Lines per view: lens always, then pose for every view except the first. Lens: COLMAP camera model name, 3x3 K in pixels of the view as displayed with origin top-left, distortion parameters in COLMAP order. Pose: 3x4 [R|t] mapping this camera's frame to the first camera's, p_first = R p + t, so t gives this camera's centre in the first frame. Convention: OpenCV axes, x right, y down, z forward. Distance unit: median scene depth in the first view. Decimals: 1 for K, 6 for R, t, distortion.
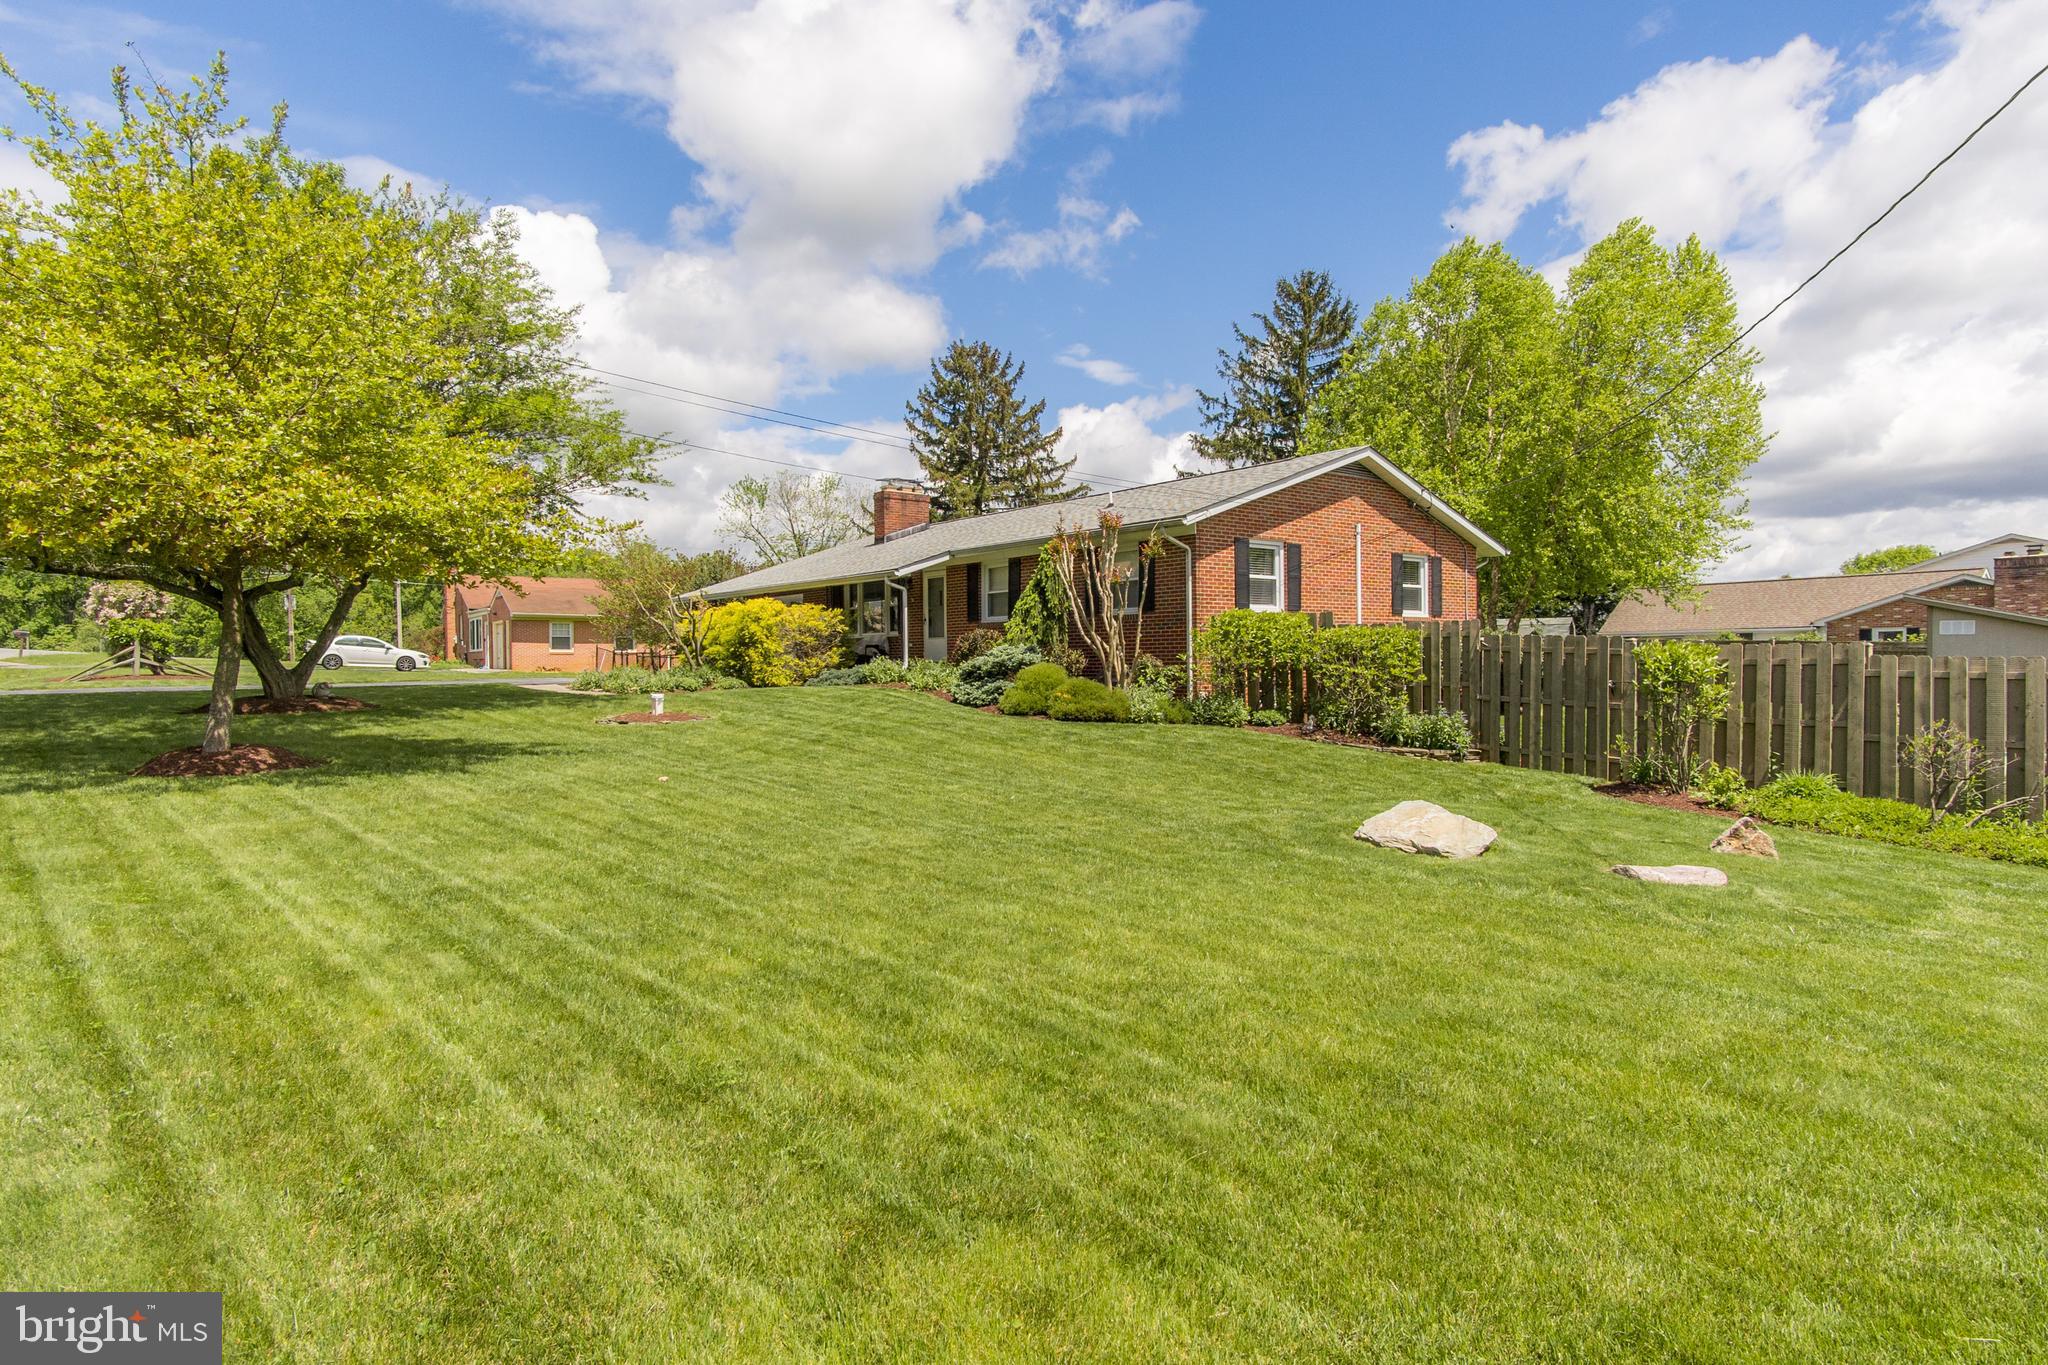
lens RADIAL K [[1095.1, 0, 1020.5], [0, 1095.1, 668.6], [0, 0, 1]] dist [0.003025, 0.002003]
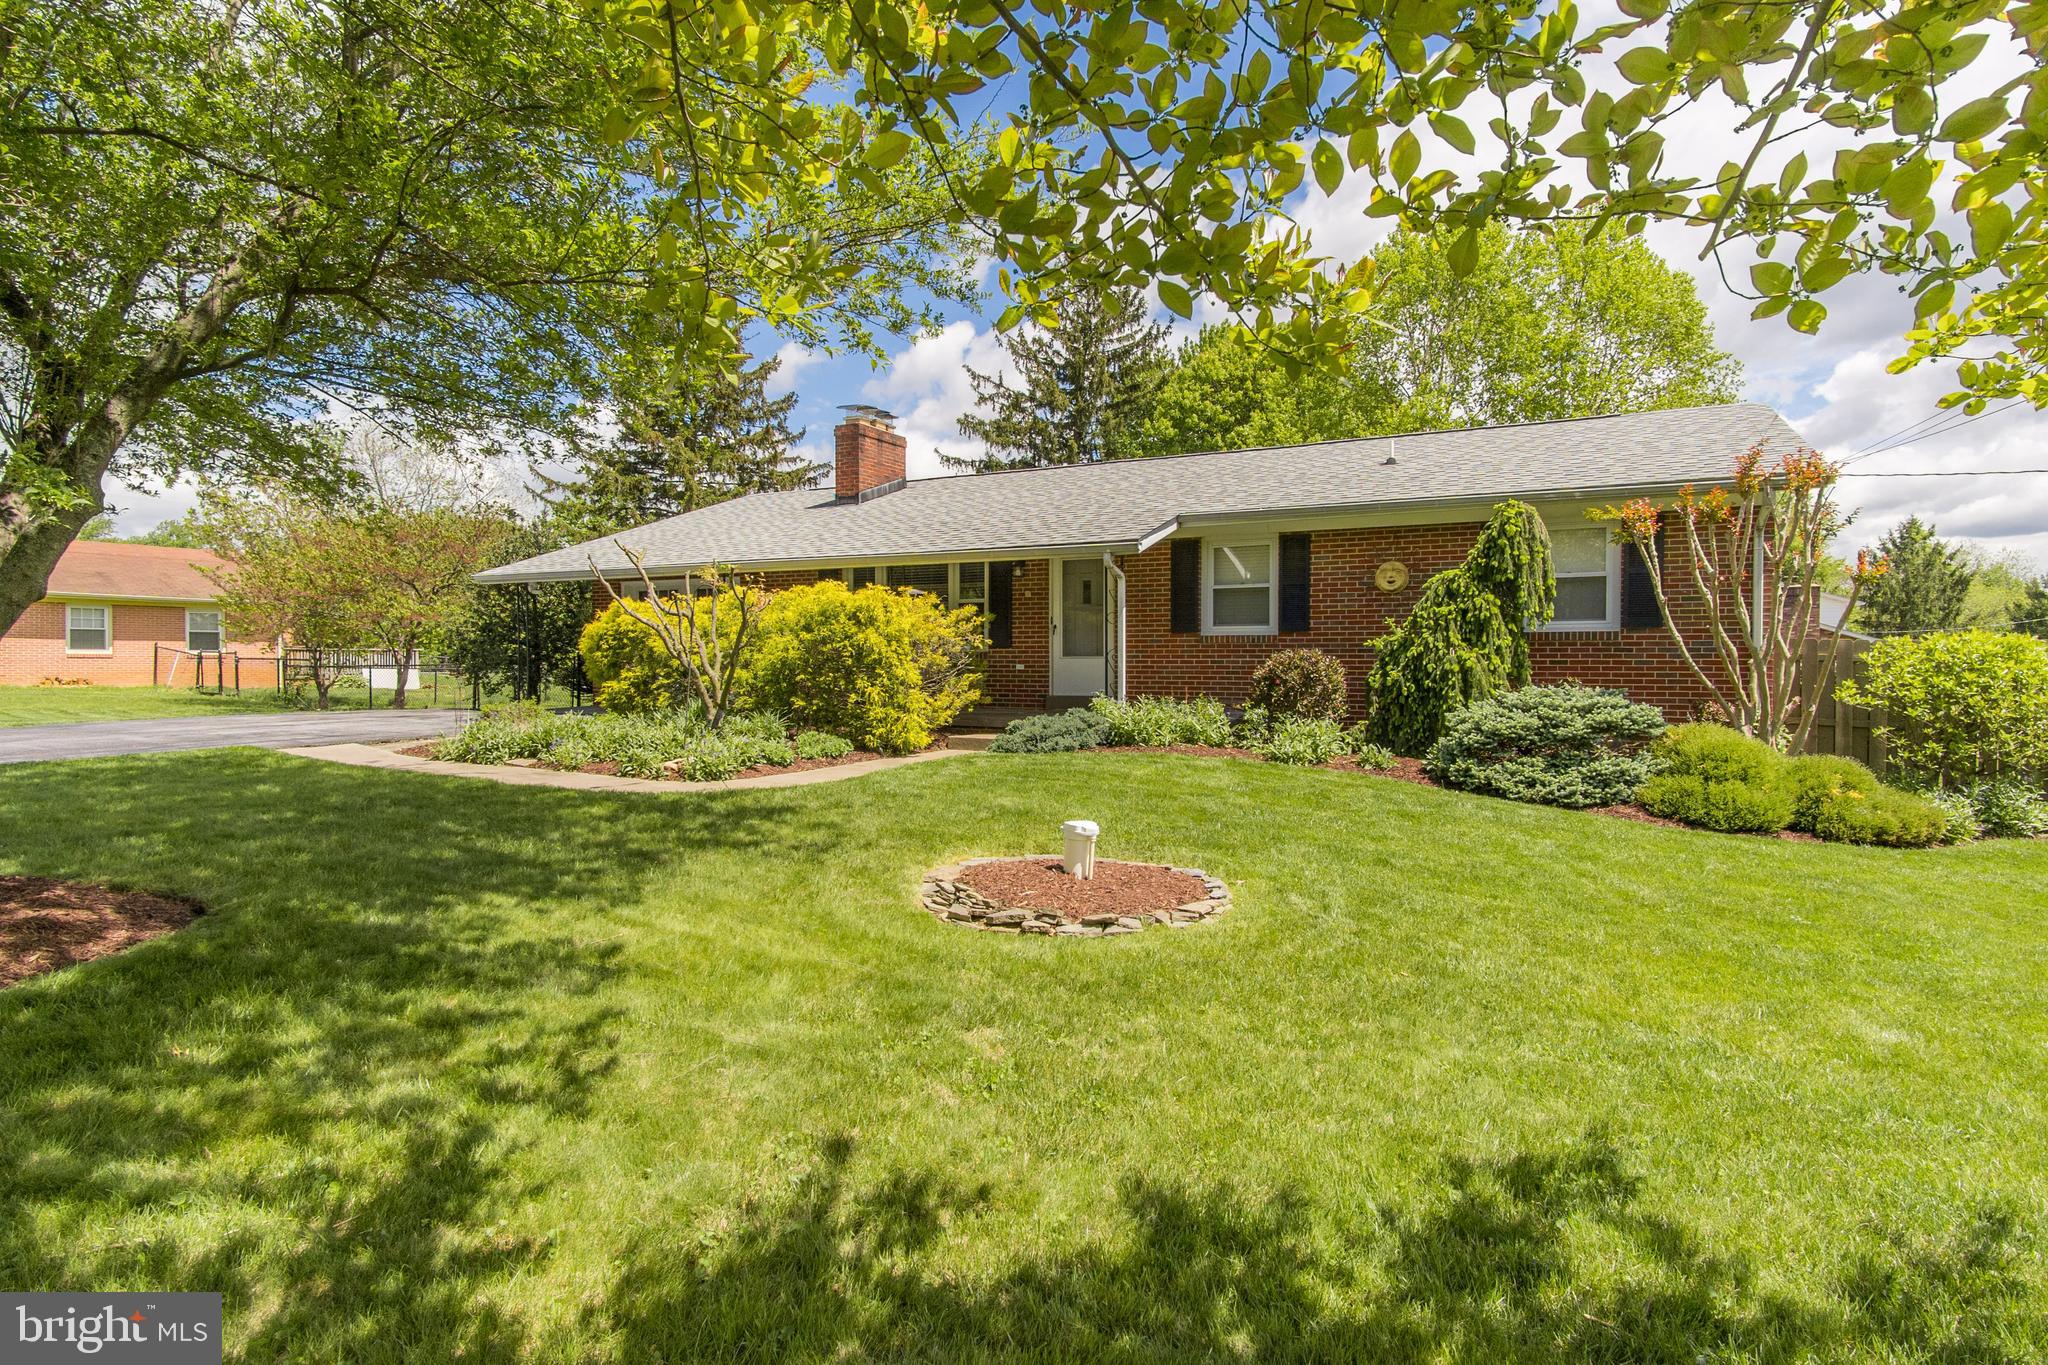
lens RADIAL K [[1095.1, 0, 1020.5], [0, 1095.1, 668.6], [0, 0, 1]] dist [0.003025, 0.002003]
pose [[0.926936, 0.008651, 0.375120, -0.335707], [-0.008345, 0.999962, -0.002442, -0.019743], [-0.375126, -0.000867, 0.926973, 0.436891]]
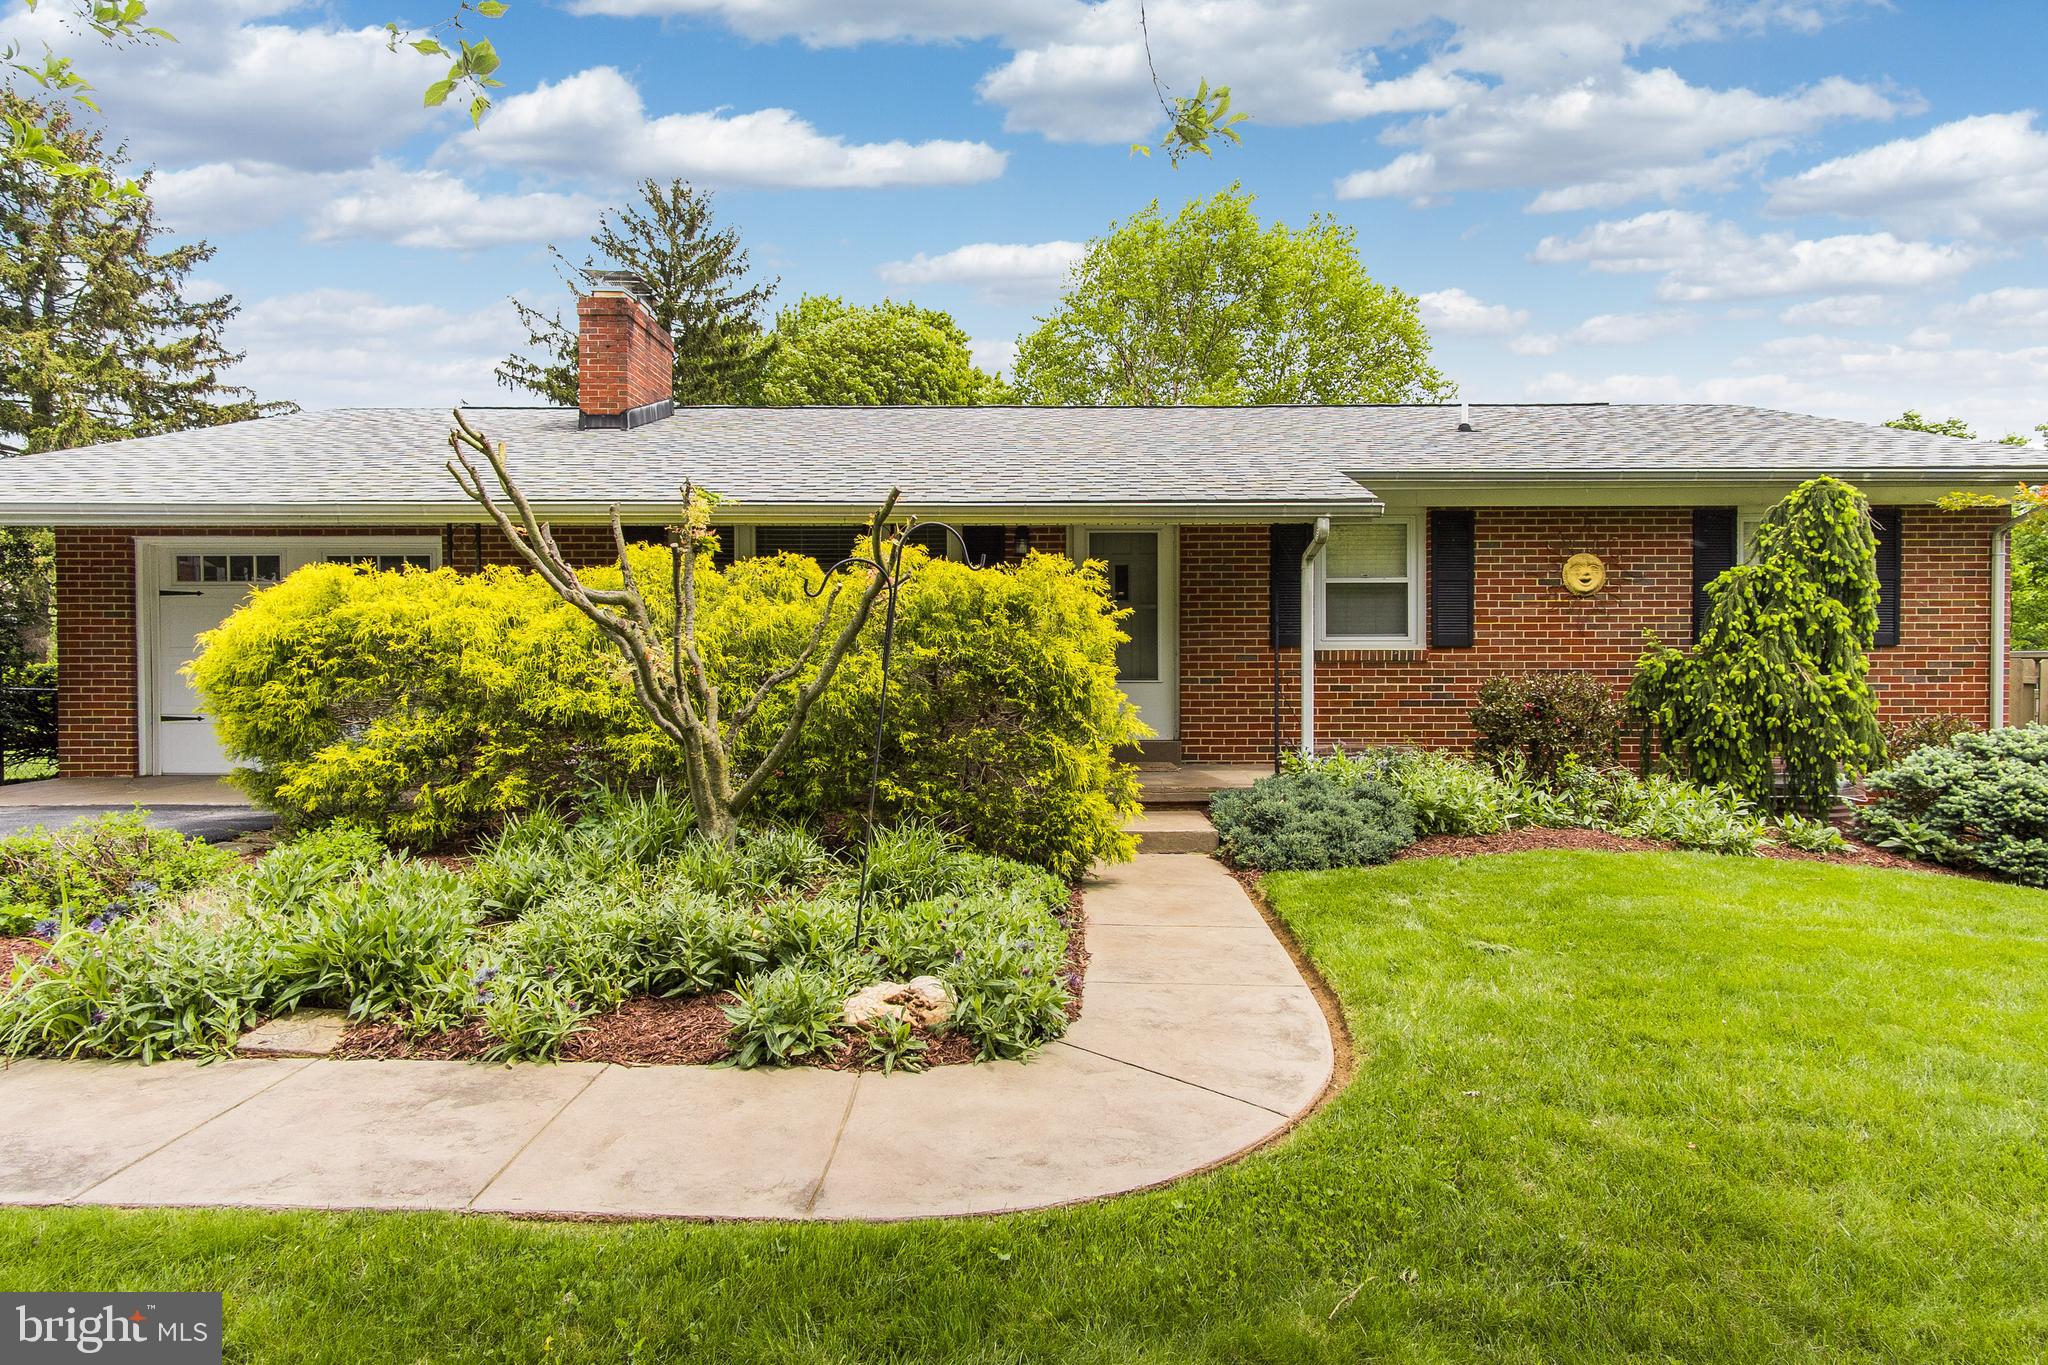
lens RADIAL K [[1095.1, 0, 1020.5], [0, 1095.1, 668.6], [0, 0, 1]] dist [0.003025, 0.002003]
pose [[0.644011, 0.005471, 0.764997, -0.419829], [0.000148, 0.999974, -0.007276, -0.031385], [-0.765016, 0.004799, 0.643993, 0.818682]]
